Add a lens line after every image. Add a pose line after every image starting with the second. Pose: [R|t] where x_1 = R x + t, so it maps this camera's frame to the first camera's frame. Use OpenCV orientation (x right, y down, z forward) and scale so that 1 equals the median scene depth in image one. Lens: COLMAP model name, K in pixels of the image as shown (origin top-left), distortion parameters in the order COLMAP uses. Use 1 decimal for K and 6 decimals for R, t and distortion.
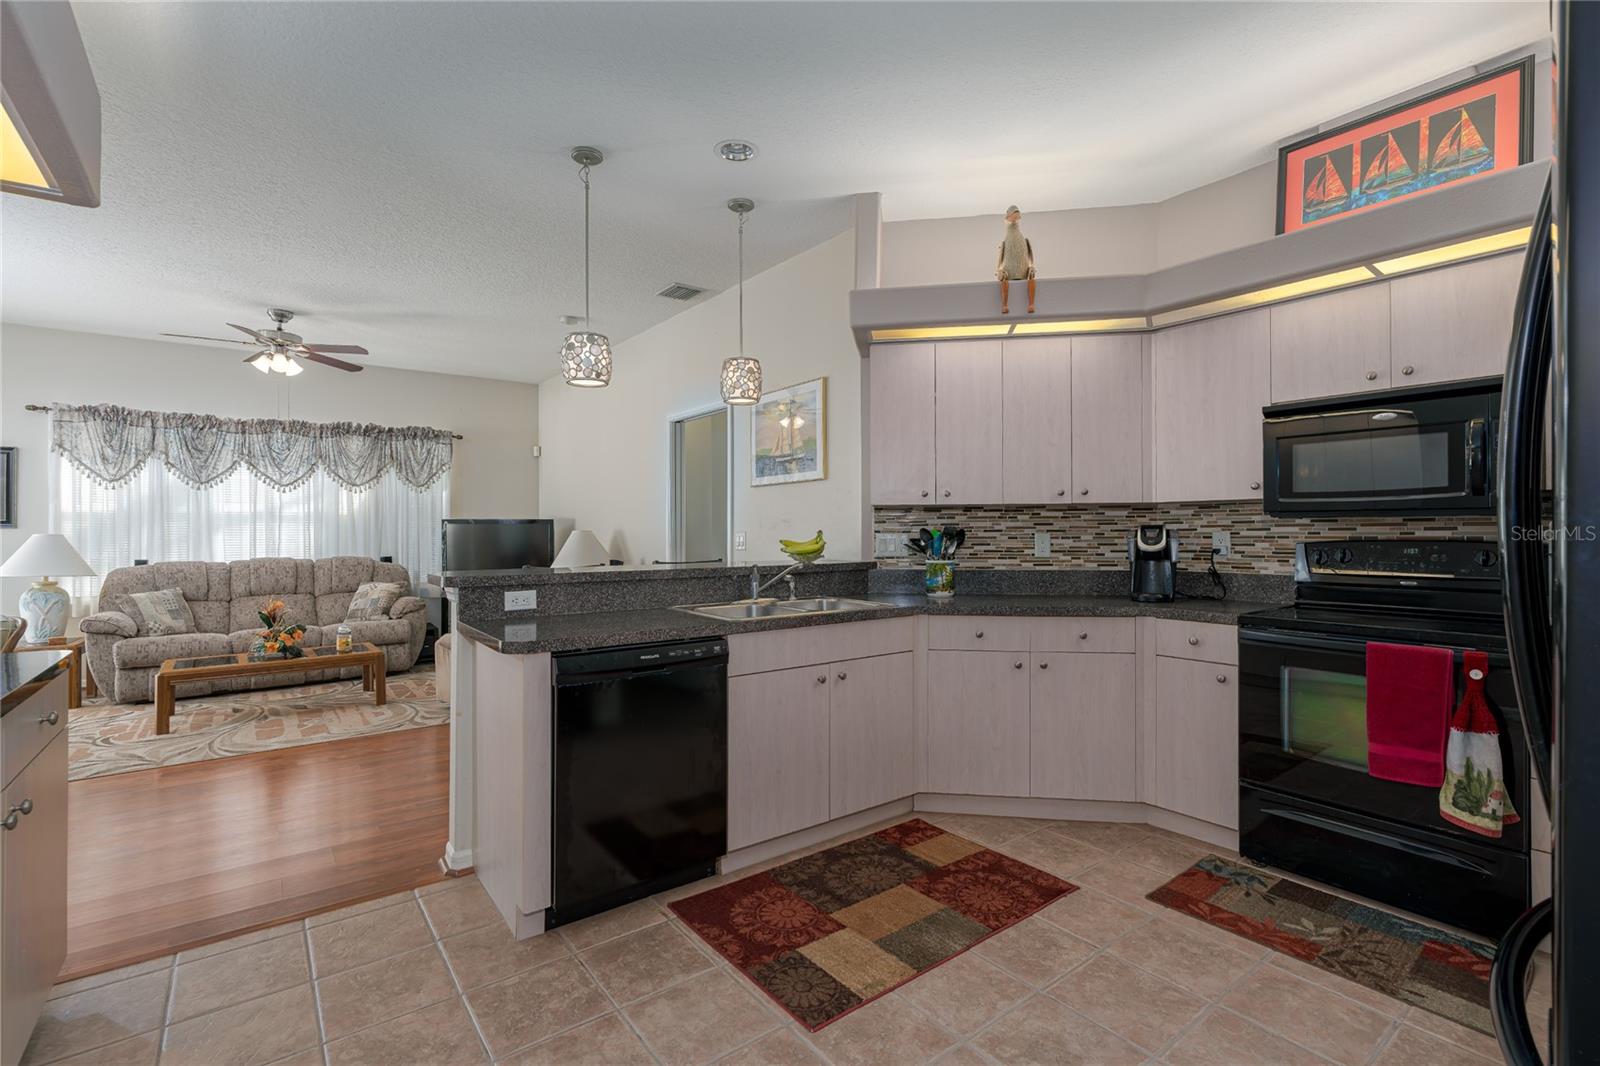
lens RADIAL K [[718.8, 0, 796.6], [0, 718.8, 528.7], [0, 0, 1]] dist [-0.002969, 0.000061]
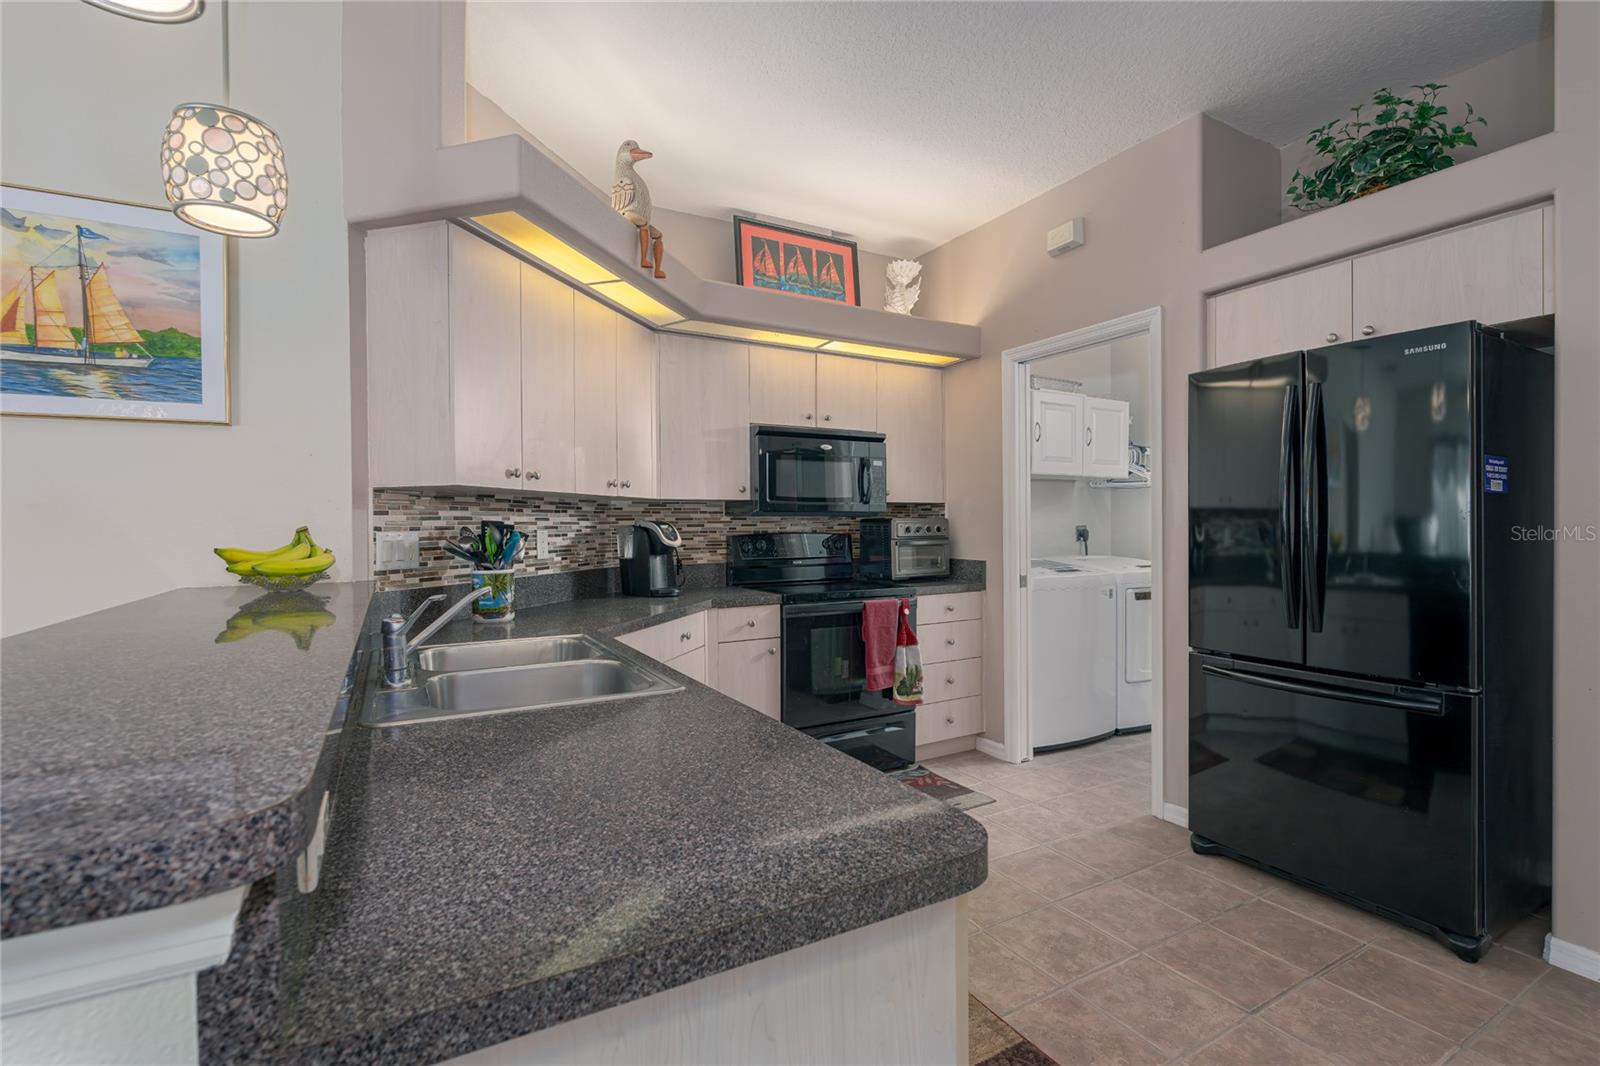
lens RADIAL K [[720.9, 0, 790.1], [0, 720.9, 527.7], [0, 0, 1]] dist [-0.002296, 0.000540]
pose [[0.140075, -0.001517, 0.990140, -0.281343], [0.002496, 0.999996, 0.001179, 0.001993], [-0.990138, 0.002306, 0.140078, 0.386840]]
